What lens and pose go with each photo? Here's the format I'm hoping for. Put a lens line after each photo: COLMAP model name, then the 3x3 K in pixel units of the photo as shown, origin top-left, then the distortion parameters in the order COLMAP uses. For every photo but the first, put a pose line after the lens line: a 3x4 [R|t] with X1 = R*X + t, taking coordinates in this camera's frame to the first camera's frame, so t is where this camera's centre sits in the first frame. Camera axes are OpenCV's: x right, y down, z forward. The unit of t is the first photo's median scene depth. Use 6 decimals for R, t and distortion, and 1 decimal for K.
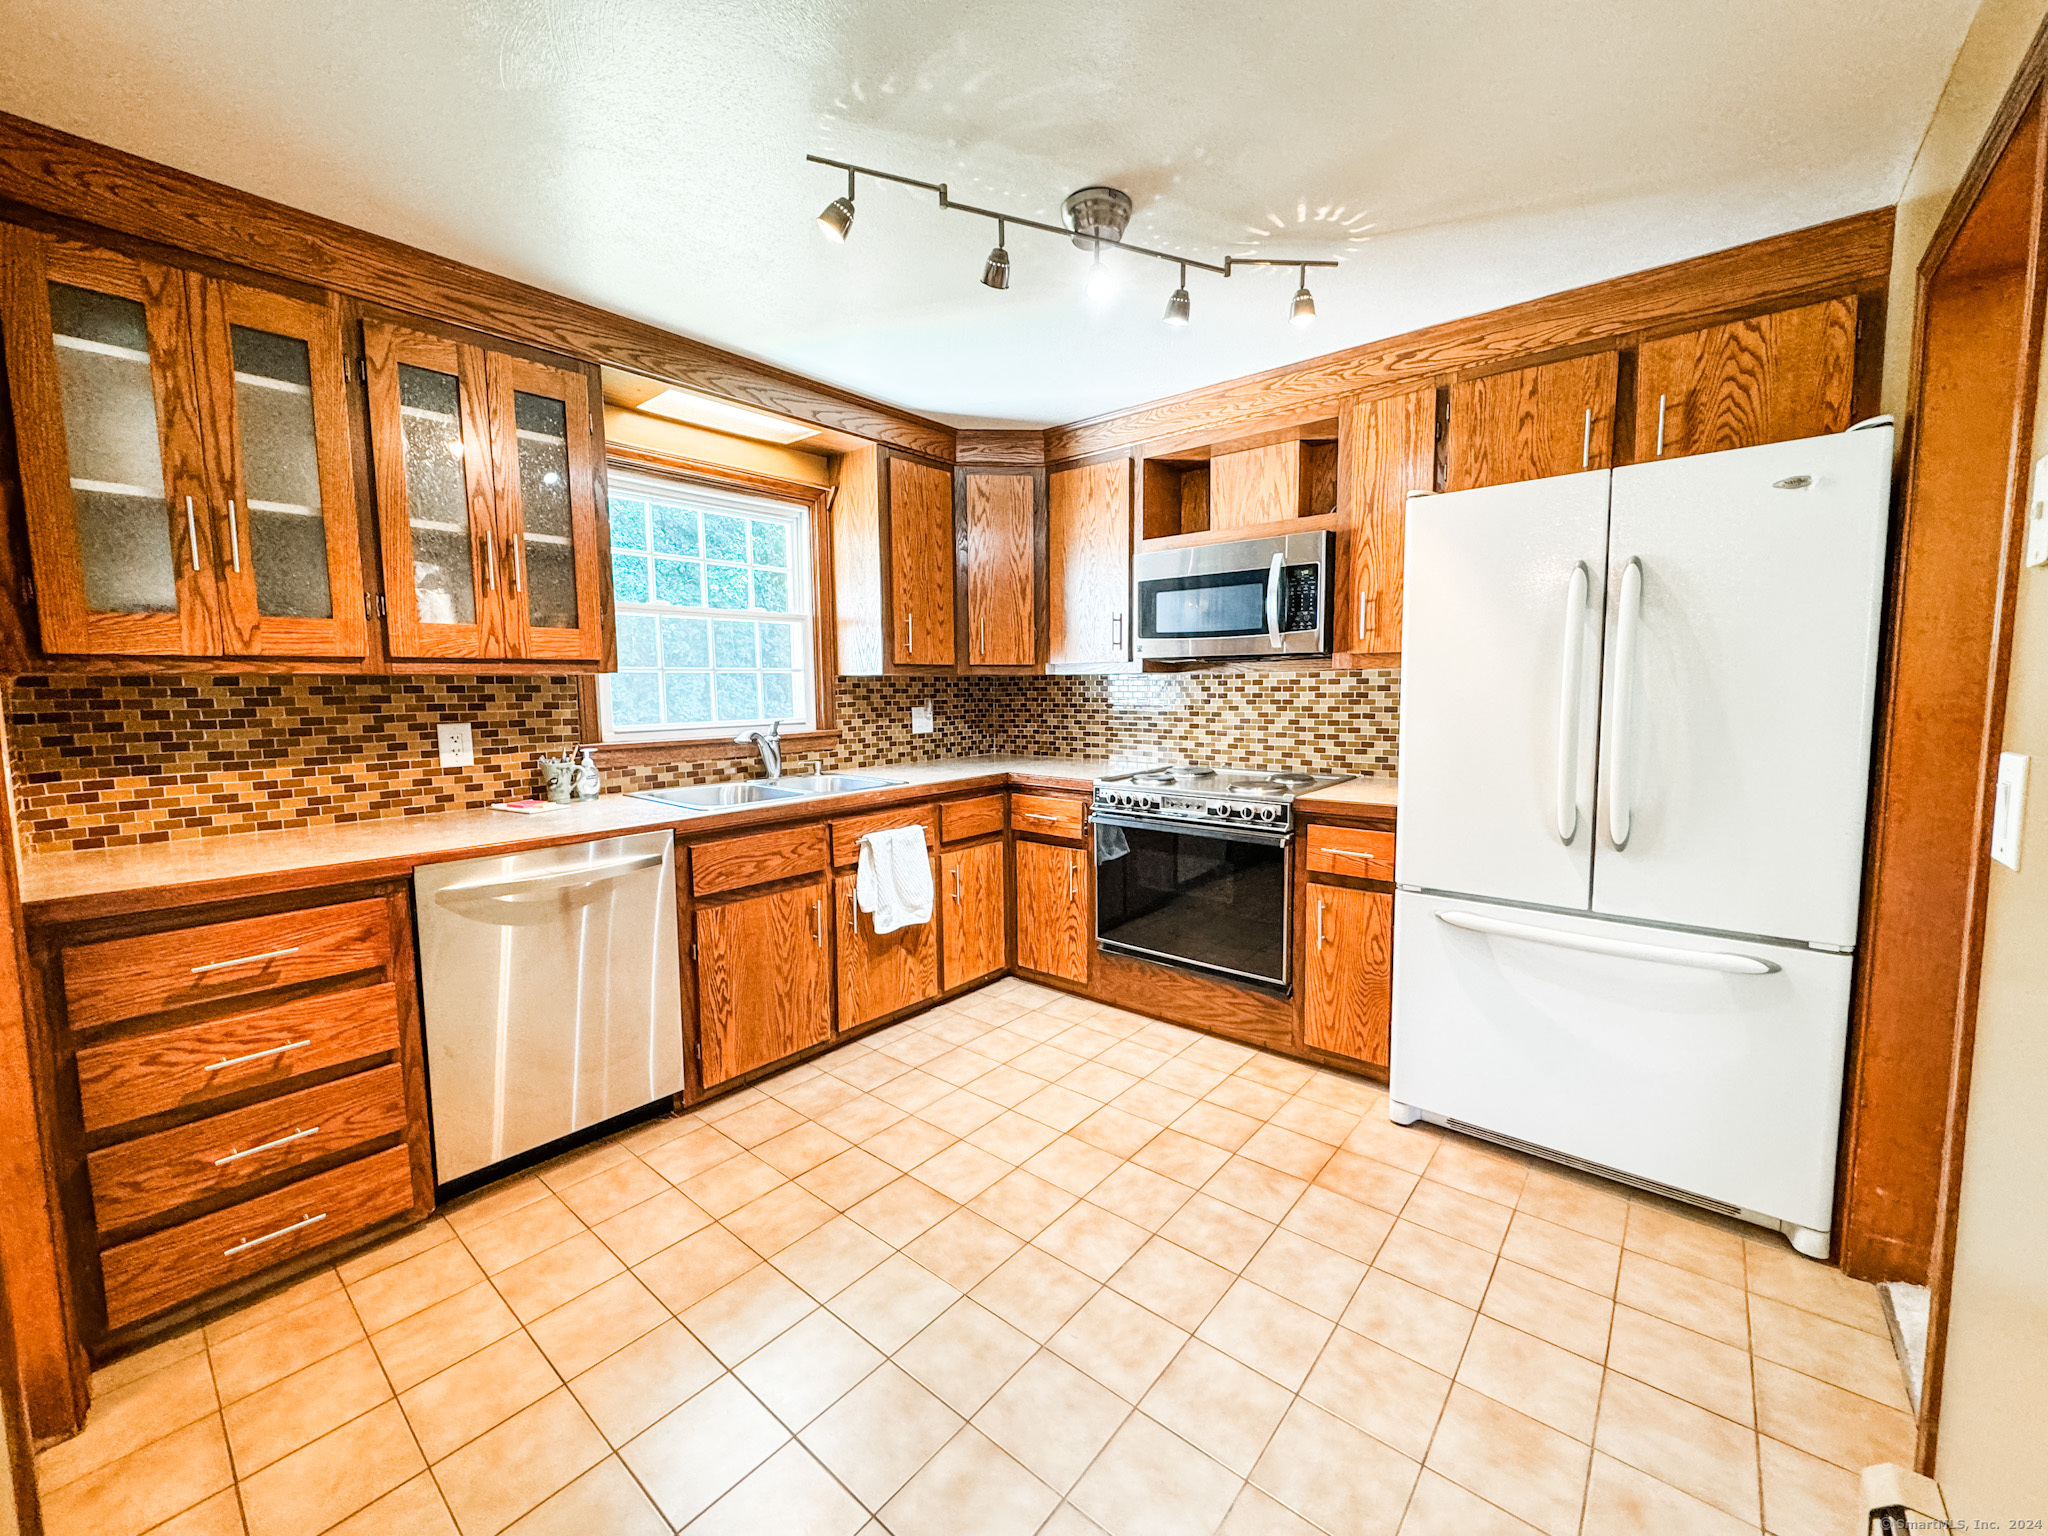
lens RADIAL K [[812.2, 0, 986.3], [0, 812.2, 762.3], [0, 0, 1]] dist [-0.003628, 0.000616]
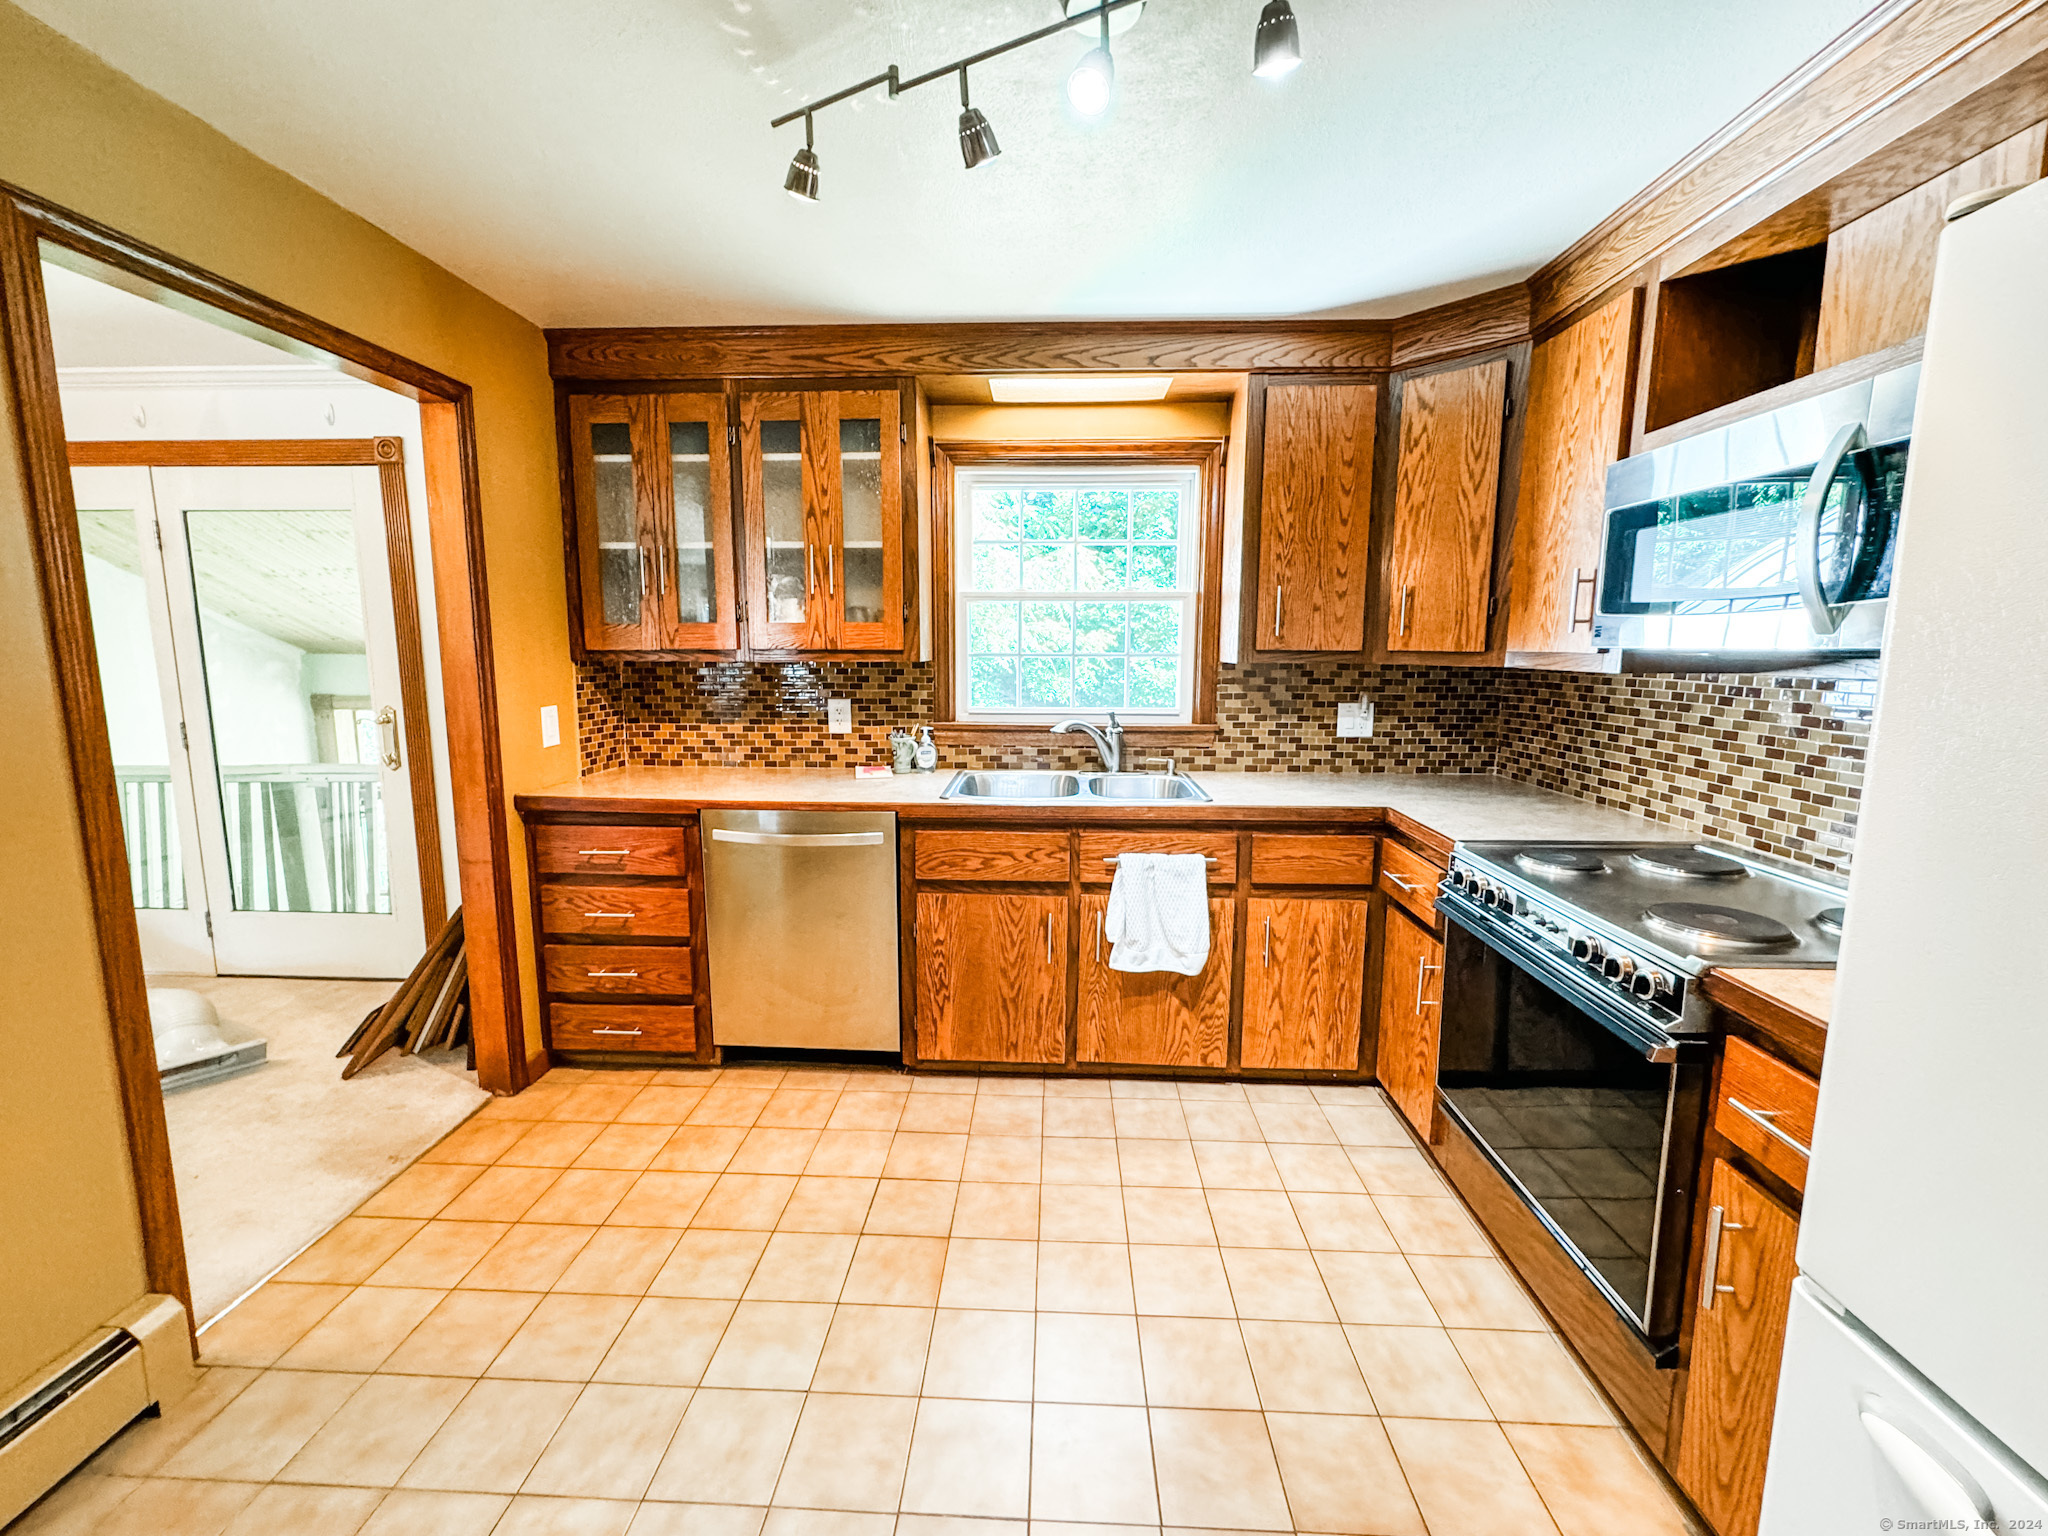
lens RADIAL K [[812.2, 0, 1022.6], [0, 812.2, 759.1], [0, 0, 1]] dist [-0.003628, 0.000616]
pose [[0.628390, 0.118306, -0.768850, 0.450447], [-0.082655, 0.992927, 0.085231, -0.077538], [0.773495, 0.009991, 0.633724, 0.383468]]
